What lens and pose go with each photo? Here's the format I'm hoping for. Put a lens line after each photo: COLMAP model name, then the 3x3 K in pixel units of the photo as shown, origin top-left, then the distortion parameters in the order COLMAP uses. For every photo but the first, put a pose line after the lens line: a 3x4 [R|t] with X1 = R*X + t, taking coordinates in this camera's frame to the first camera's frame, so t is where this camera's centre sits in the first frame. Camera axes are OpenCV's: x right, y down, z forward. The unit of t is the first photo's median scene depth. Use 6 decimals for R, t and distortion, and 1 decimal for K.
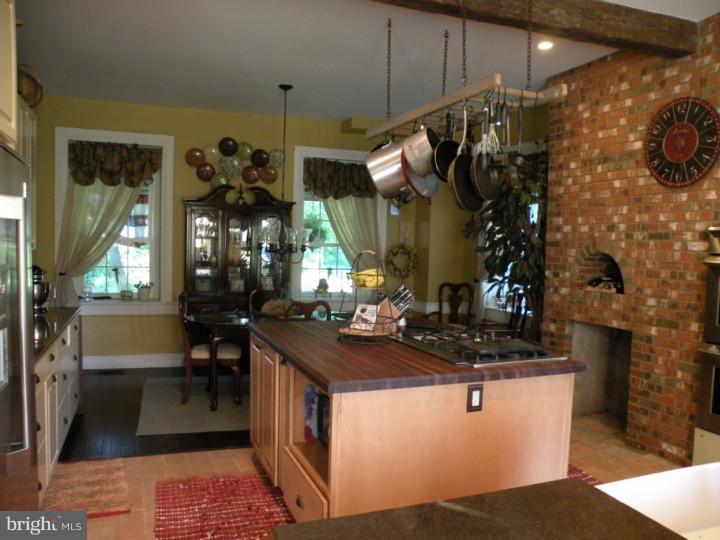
lens RADIAL K [[581.9, 0, 363.6], [0, 581.9, 274.7], [0, 0, 1]] dist [-0.149489, 0.137103]
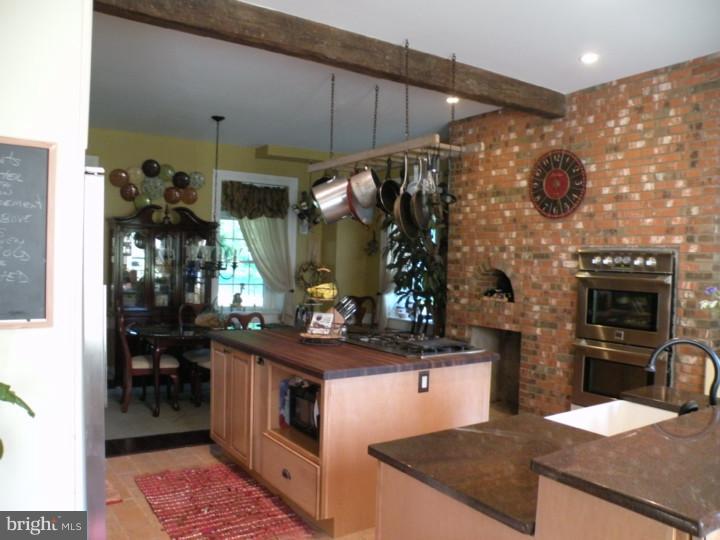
lens RADIAL K [[581.9, 0, 365.8], [0, 581.9, 272.5], [0, 0, 1]] dist [-0.149489, 0.137103]
pose [[0.974330, -0.002473, 0.225112, -0.143827], [0.009193, 0.999543, -0.028807, 0.001855], [-0.224938, 0.030137, 0.973907, -0.159441]]
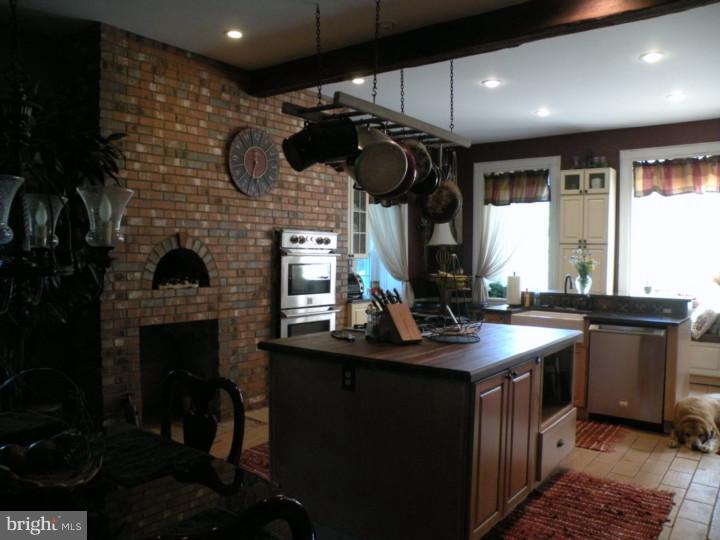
lens RADIAL K [[581.9, 0, 362.0], [0, 581.9, 273.7], [0, 0, 1]] dist [-0.149489, 0.137103]
pose [[-0.524627, -0.060313, 0.849193, -0.636202], [0.024407, 0.996012, 0.085819, -0.079197], [-0.850982, 0.065750, -0.521062, 1.353967]]
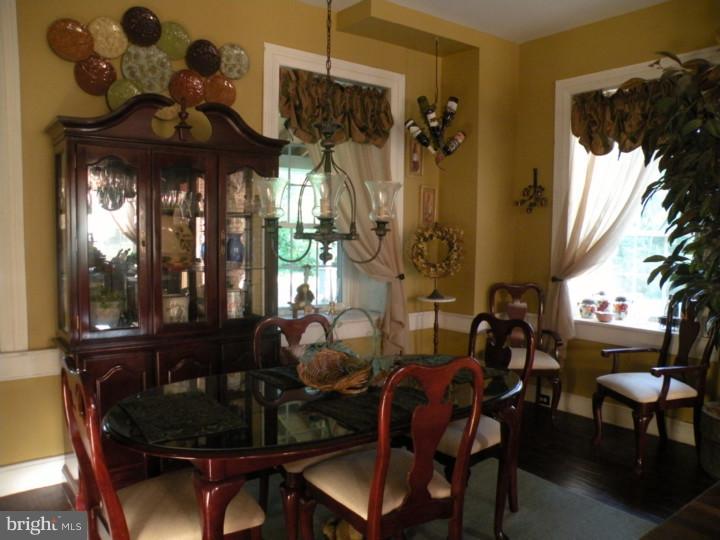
lens RADIAL K [[581.9, 0, 366.1], [0, 581.9, 275.3], [0, 0, 1]] dist [-0.149489, 0.137103]
pose [[0.959908, -0.033315, 0.278327, -0.312998], [0.024661, 0.999099, 0.034539, -0.036271], [-0.279227, -0.026290, 0.959865, 0.781703]]
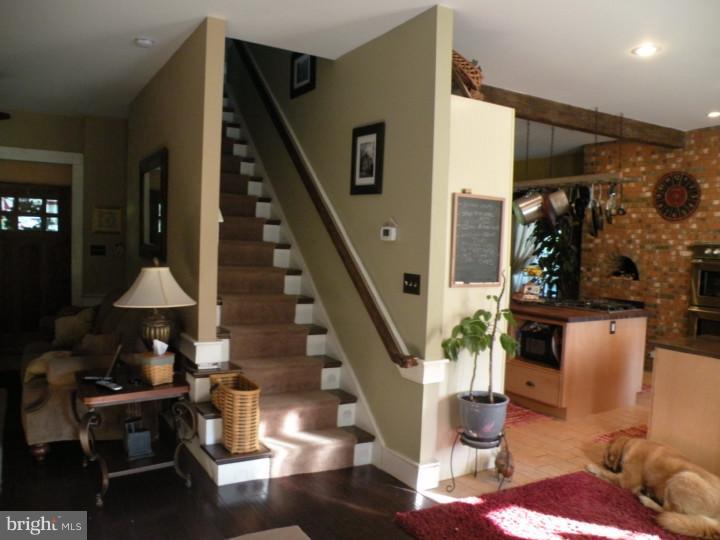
lens RADIAL K [[581.9, 0, 364.4], [0, 581.9, 274.4], [0, 0, 1]] dist [-0.149489, 0.137103]
pose [[0.986502, -0.002759, 0.163725, -0.653833], [0.001988, 0.999986, 0.004870, 0.005497], [-0.163736, -0.004479, 0.986494, -0.563986]]
